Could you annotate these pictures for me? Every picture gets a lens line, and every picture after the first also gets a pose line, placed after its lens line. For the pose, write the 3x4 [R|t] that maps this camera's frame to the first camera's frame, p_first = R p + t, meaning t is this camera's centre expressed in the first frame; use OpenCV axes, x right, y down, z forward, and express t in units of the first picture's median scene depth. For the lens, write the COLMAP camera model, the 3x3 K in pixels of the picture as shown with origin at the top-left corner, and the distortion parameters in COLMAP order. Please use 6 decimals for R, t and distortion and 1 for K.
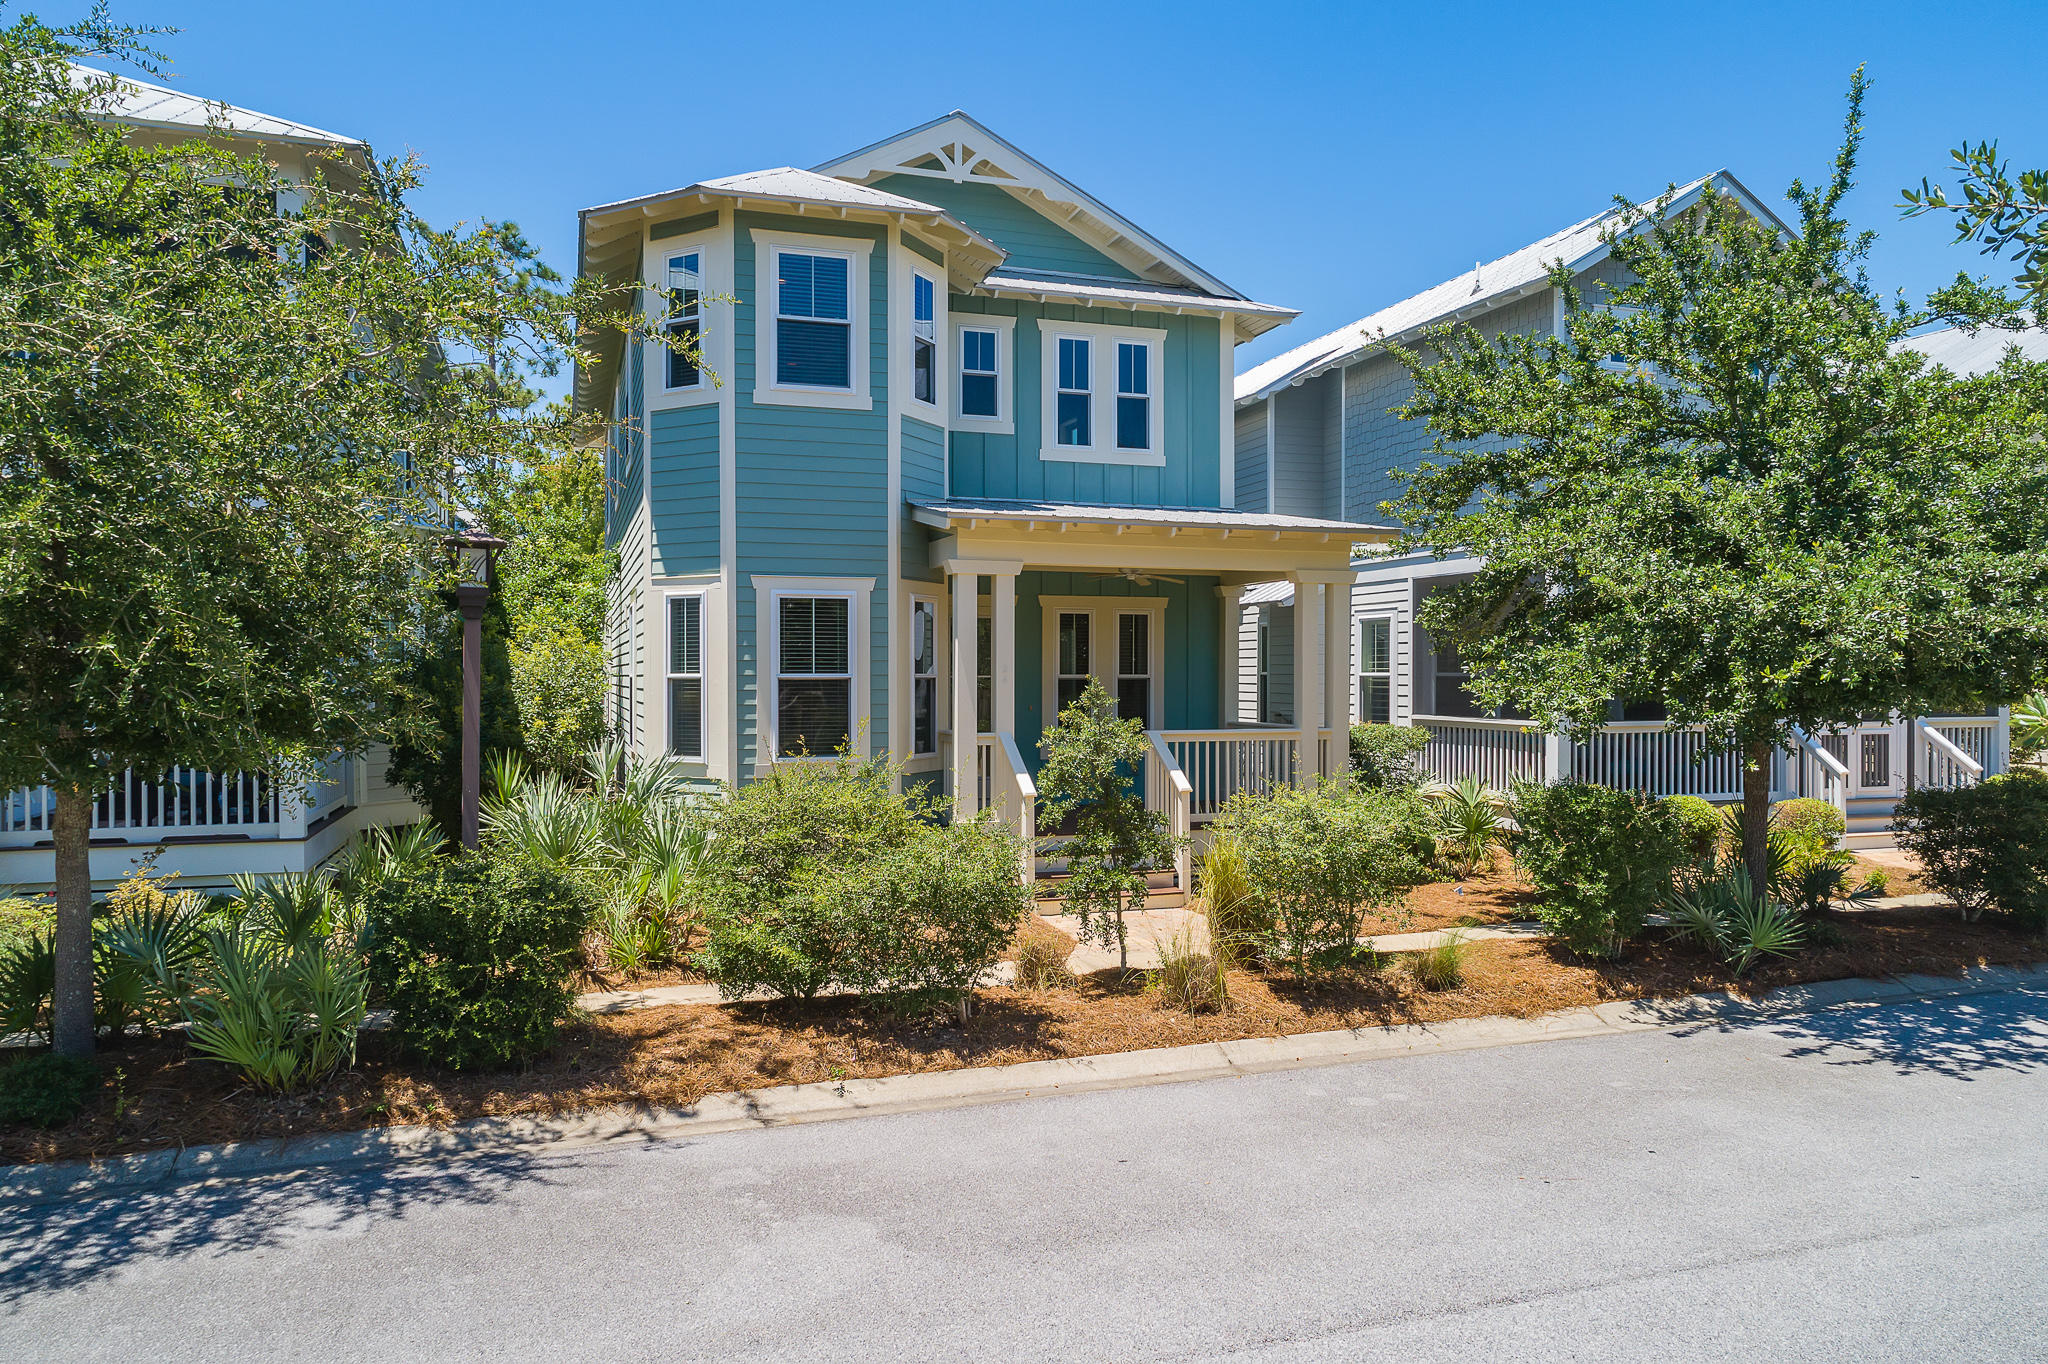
lens RADIAL K [[1374.6, 0, 1028.9], [0, 1374.6, 681.2], [0, 0, 1]] dist [-0.002145, 0.005892]
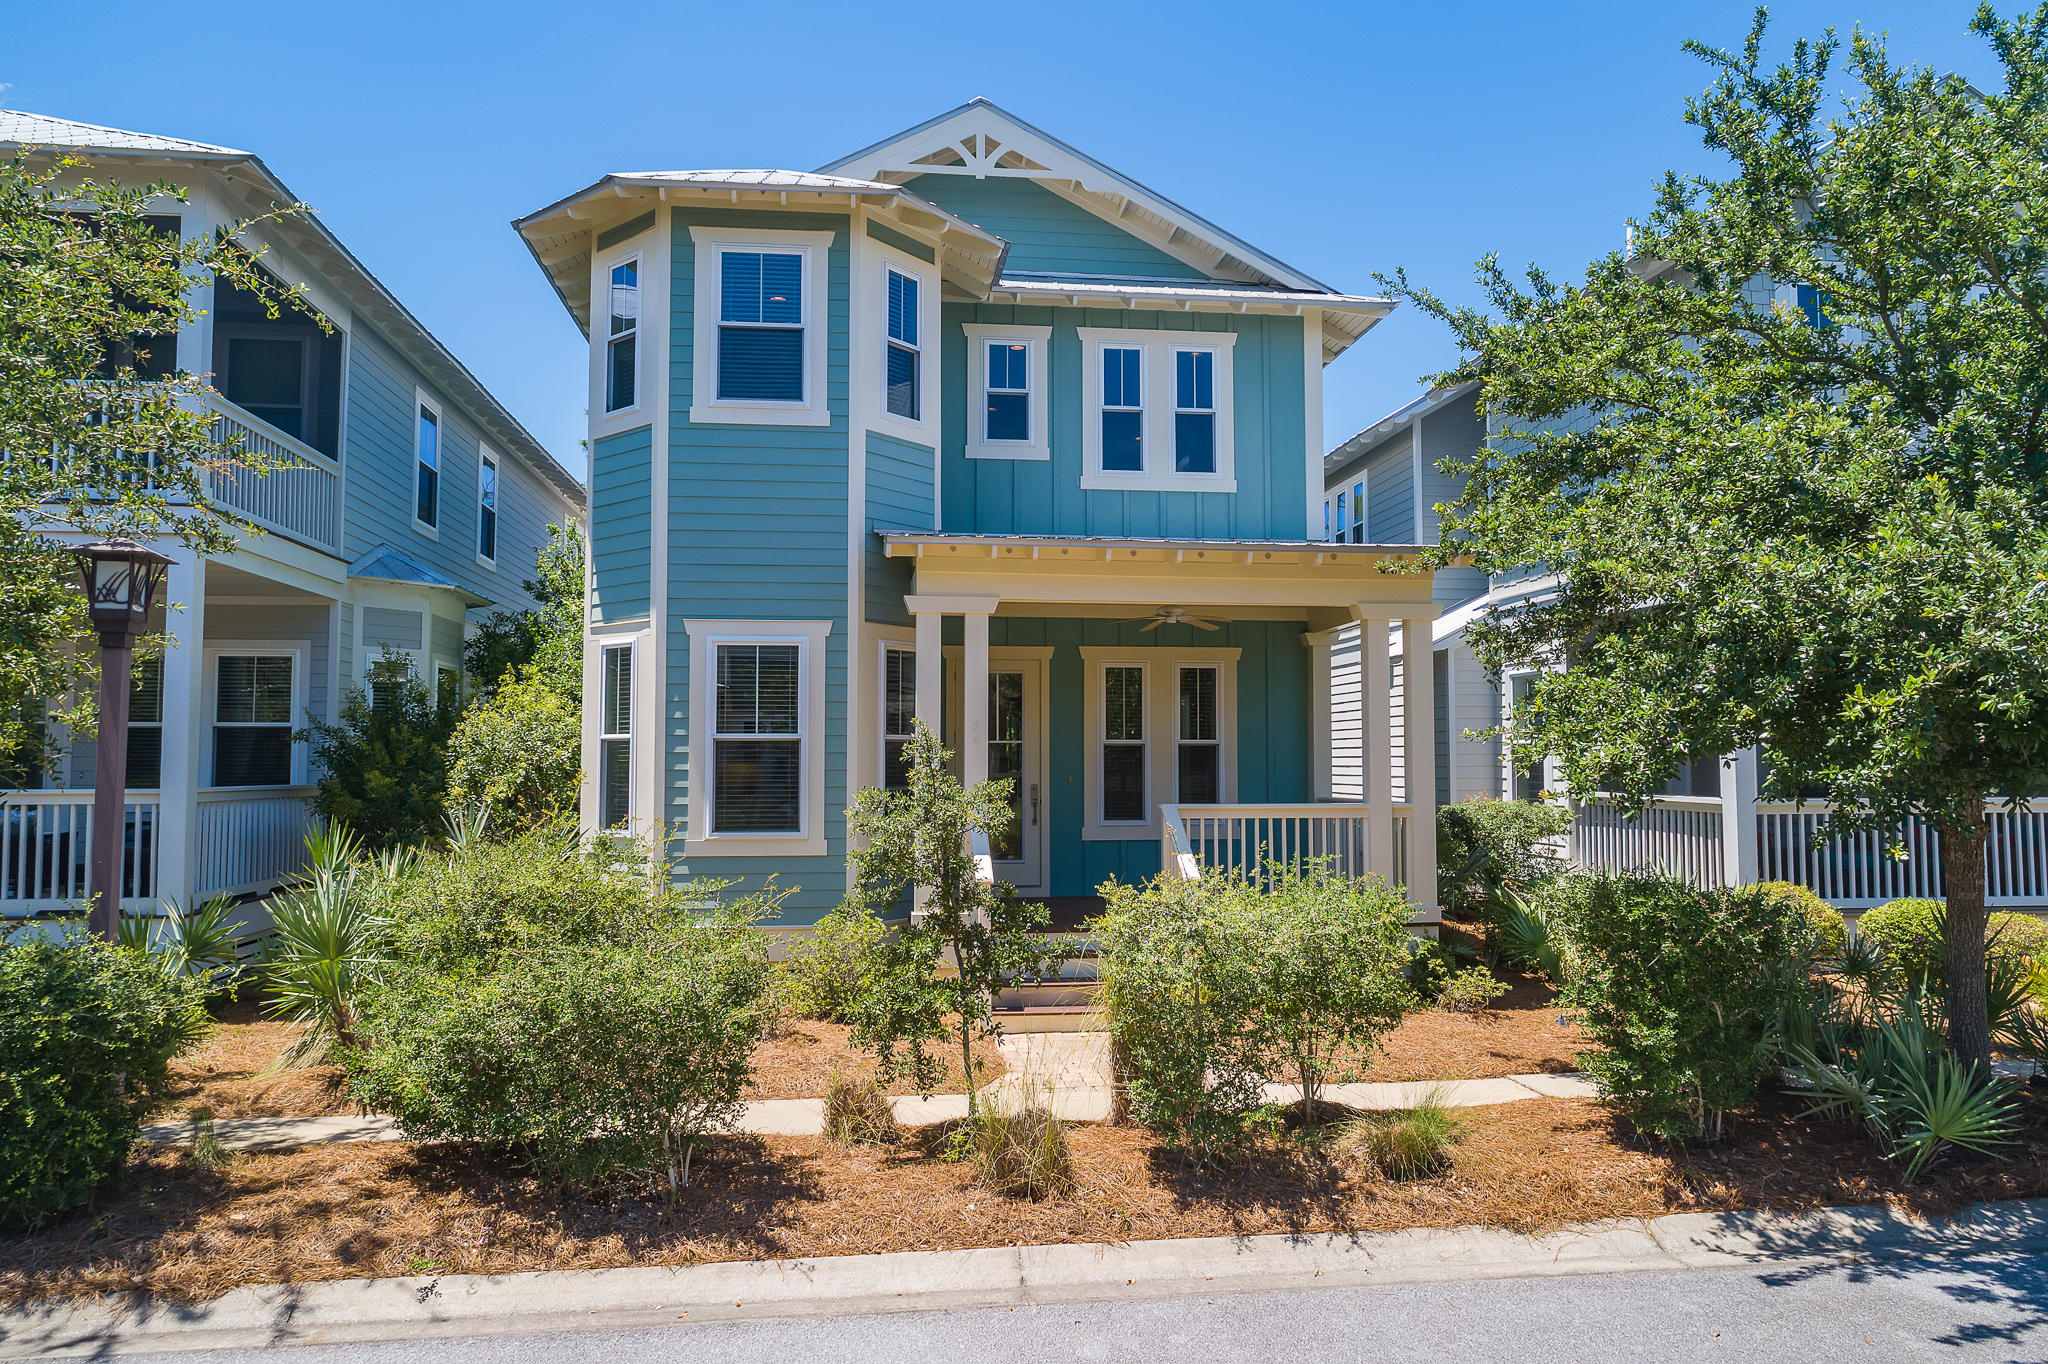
lens RADIAL K [[1374.6, 0, 1028.9], [0, 1374.6, 681.2], [0, 0, 1]] dist [-0.002145, 0.005892]
pose [[0.979280, -0.011867, -0.202163, 0.183647], [-0.001008, 0.997984, -0.063465, 0.016135], [0.202508, 0.062353, 0.977293, 0.203187]]
